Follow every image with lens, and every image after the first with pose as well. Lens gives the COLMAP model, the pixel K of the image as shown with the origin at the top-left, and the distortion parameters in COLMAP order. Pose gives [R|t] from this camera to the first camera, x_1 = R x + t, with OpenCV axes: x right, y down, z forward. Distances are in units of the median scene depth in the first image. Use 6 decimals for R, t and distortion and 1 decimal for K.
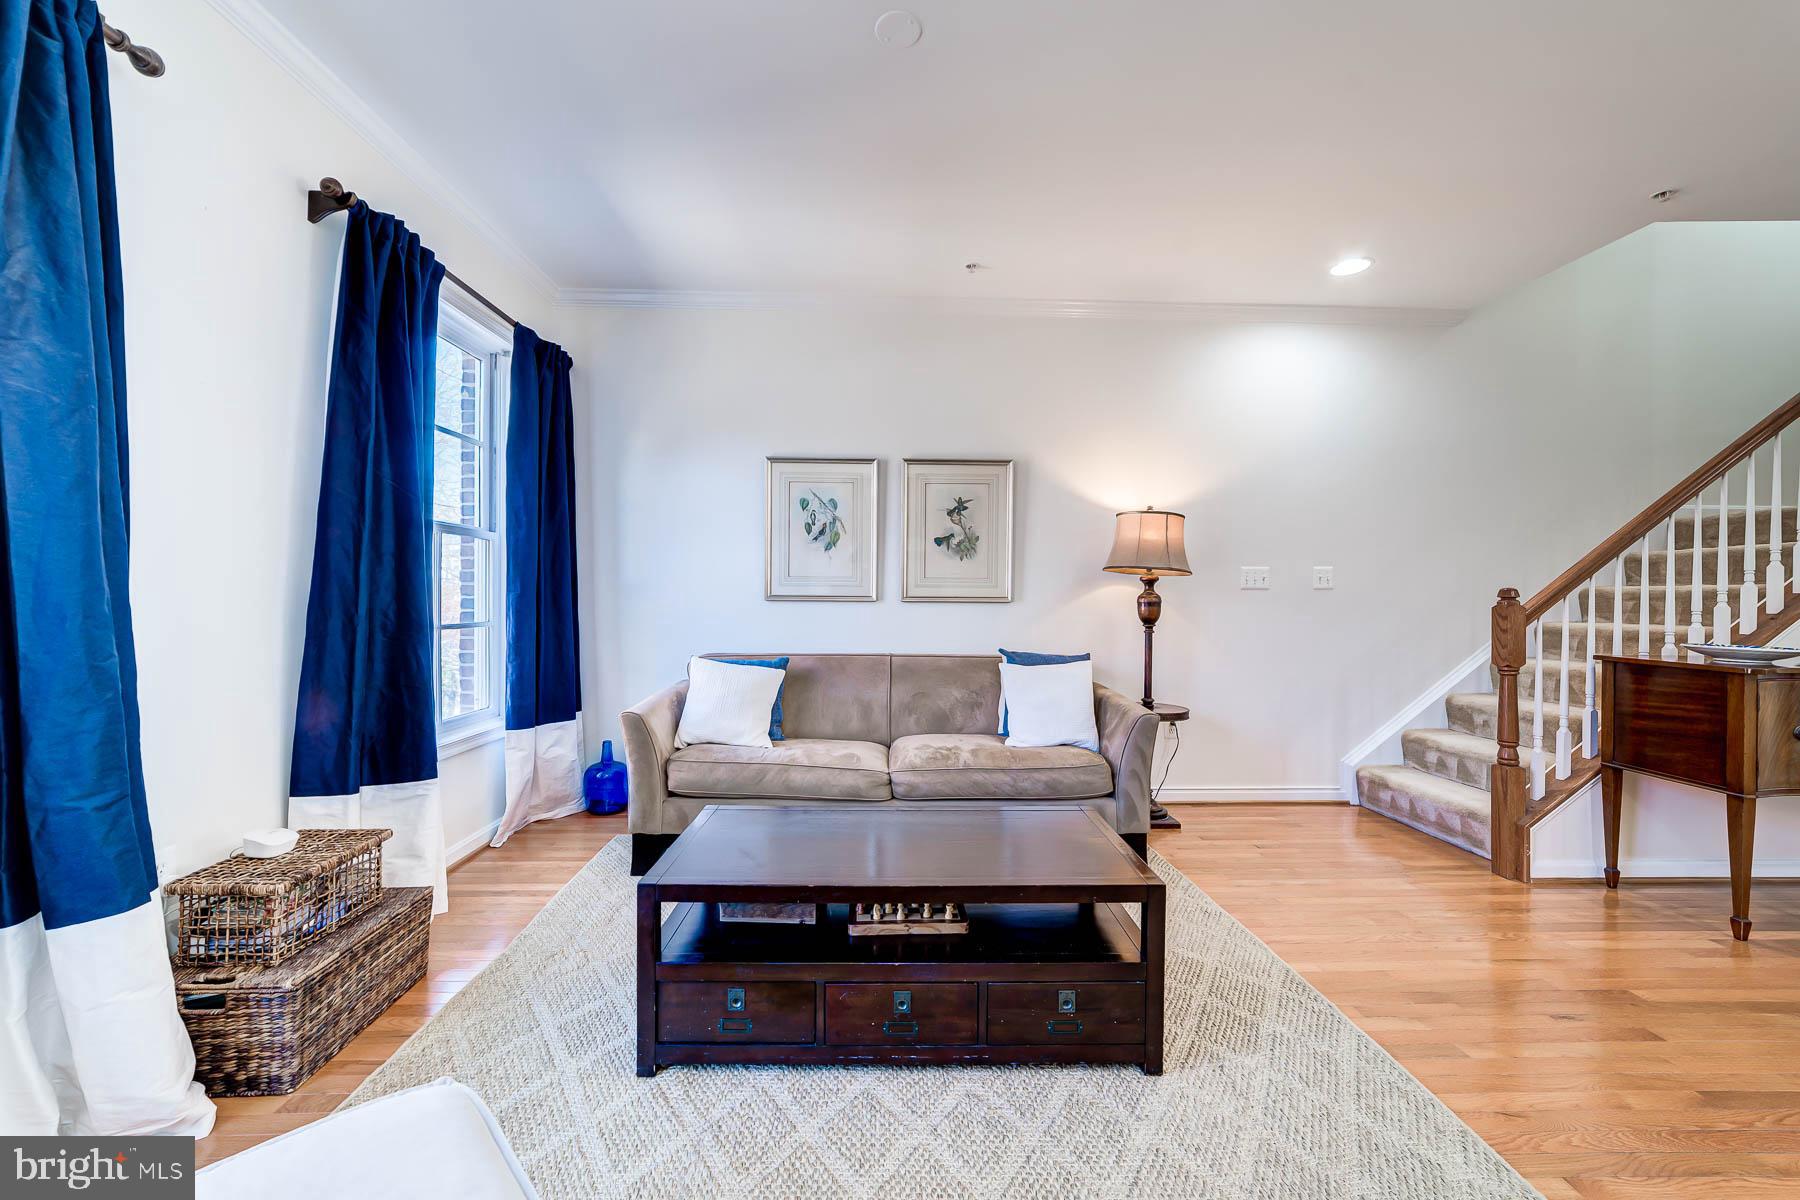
lens RADIAL K [[692.9, 0, 903.0], [0, 692.9, 595.9], [0, 0, 1]] dist [-0.027838, 0.011400]
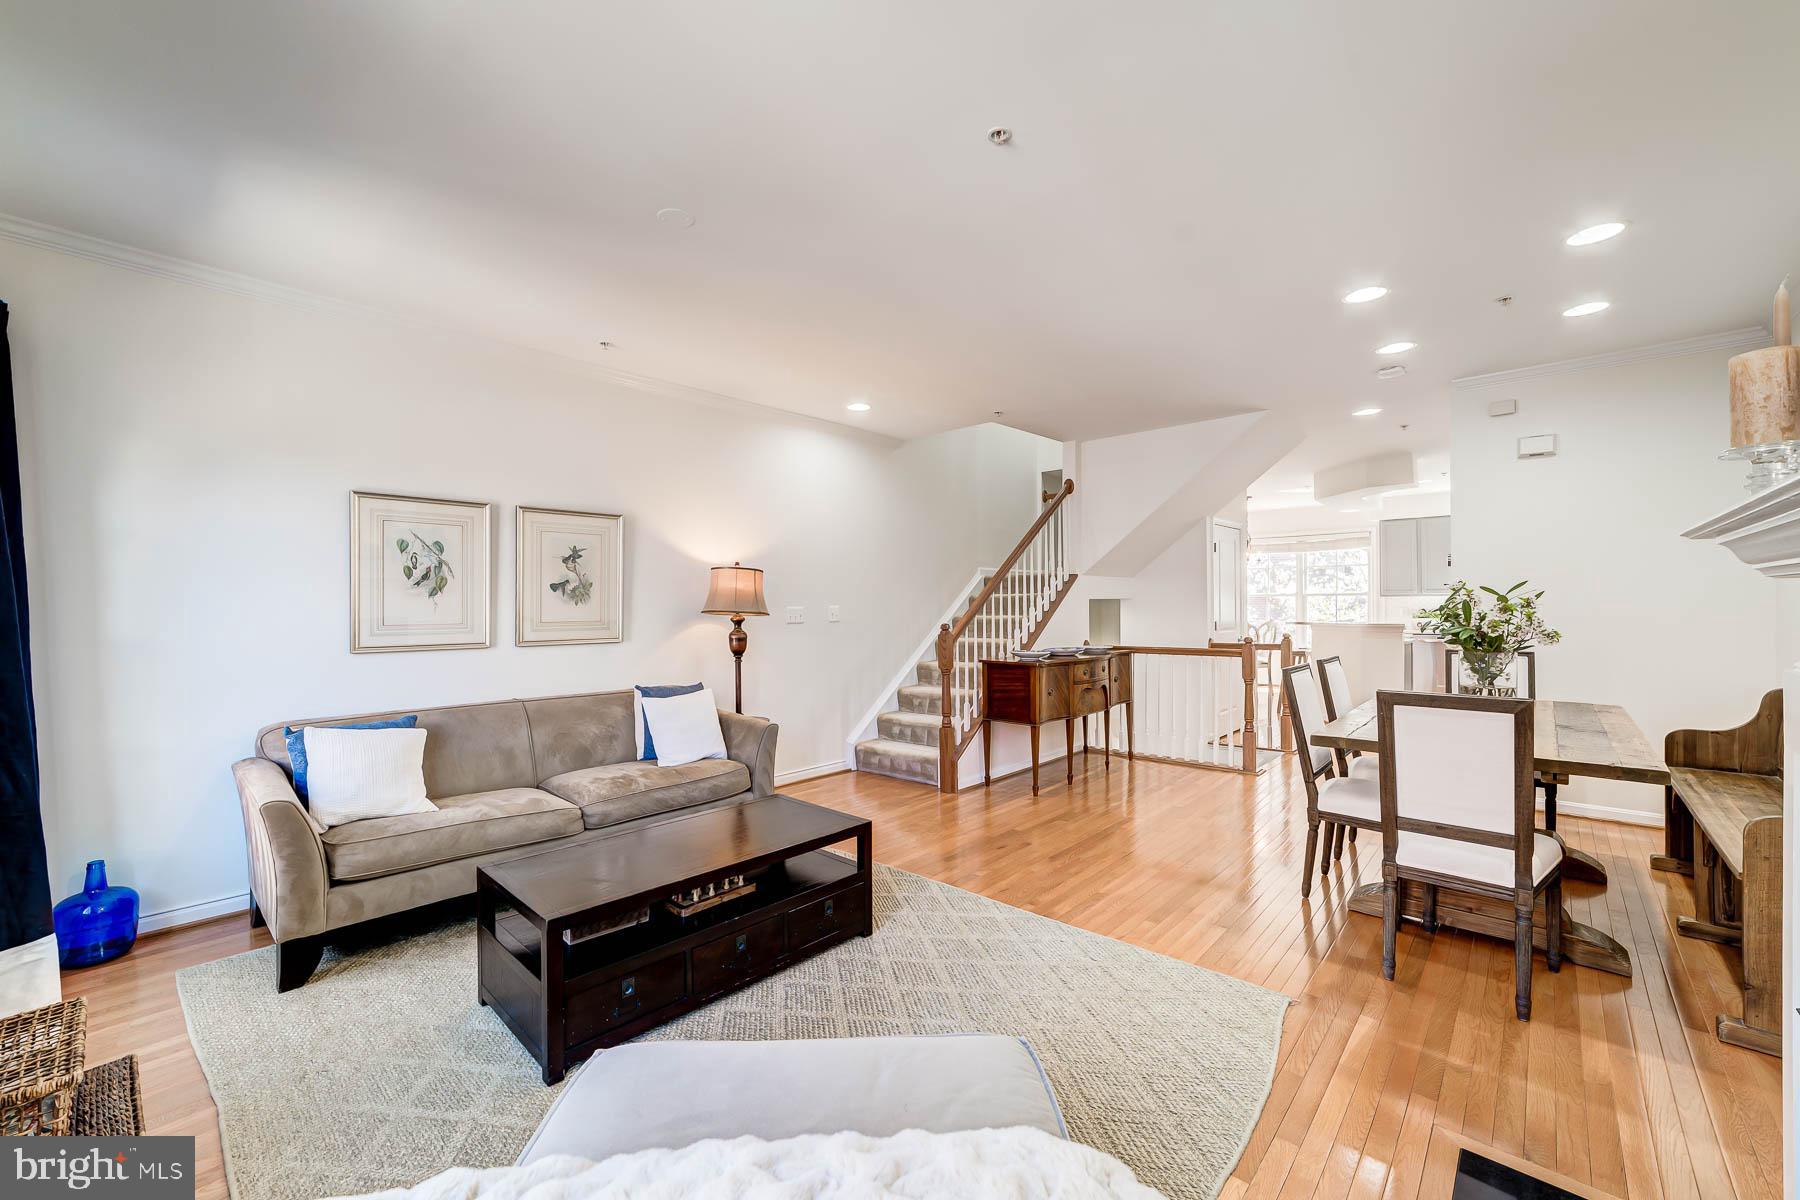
lens RADIAL K [[692.9, 0, 903.0], [0, 692.9, 595.9], [0, 0, 1]] dist [-0.027838, 0.011400]
pose [[0.700223, -0.000358, 0.713924, -0.393544], [0.012406, 0.999855, -0.011666, -0.057067], [-0.713817, 0.017026, 0.700126, -0.130099]]
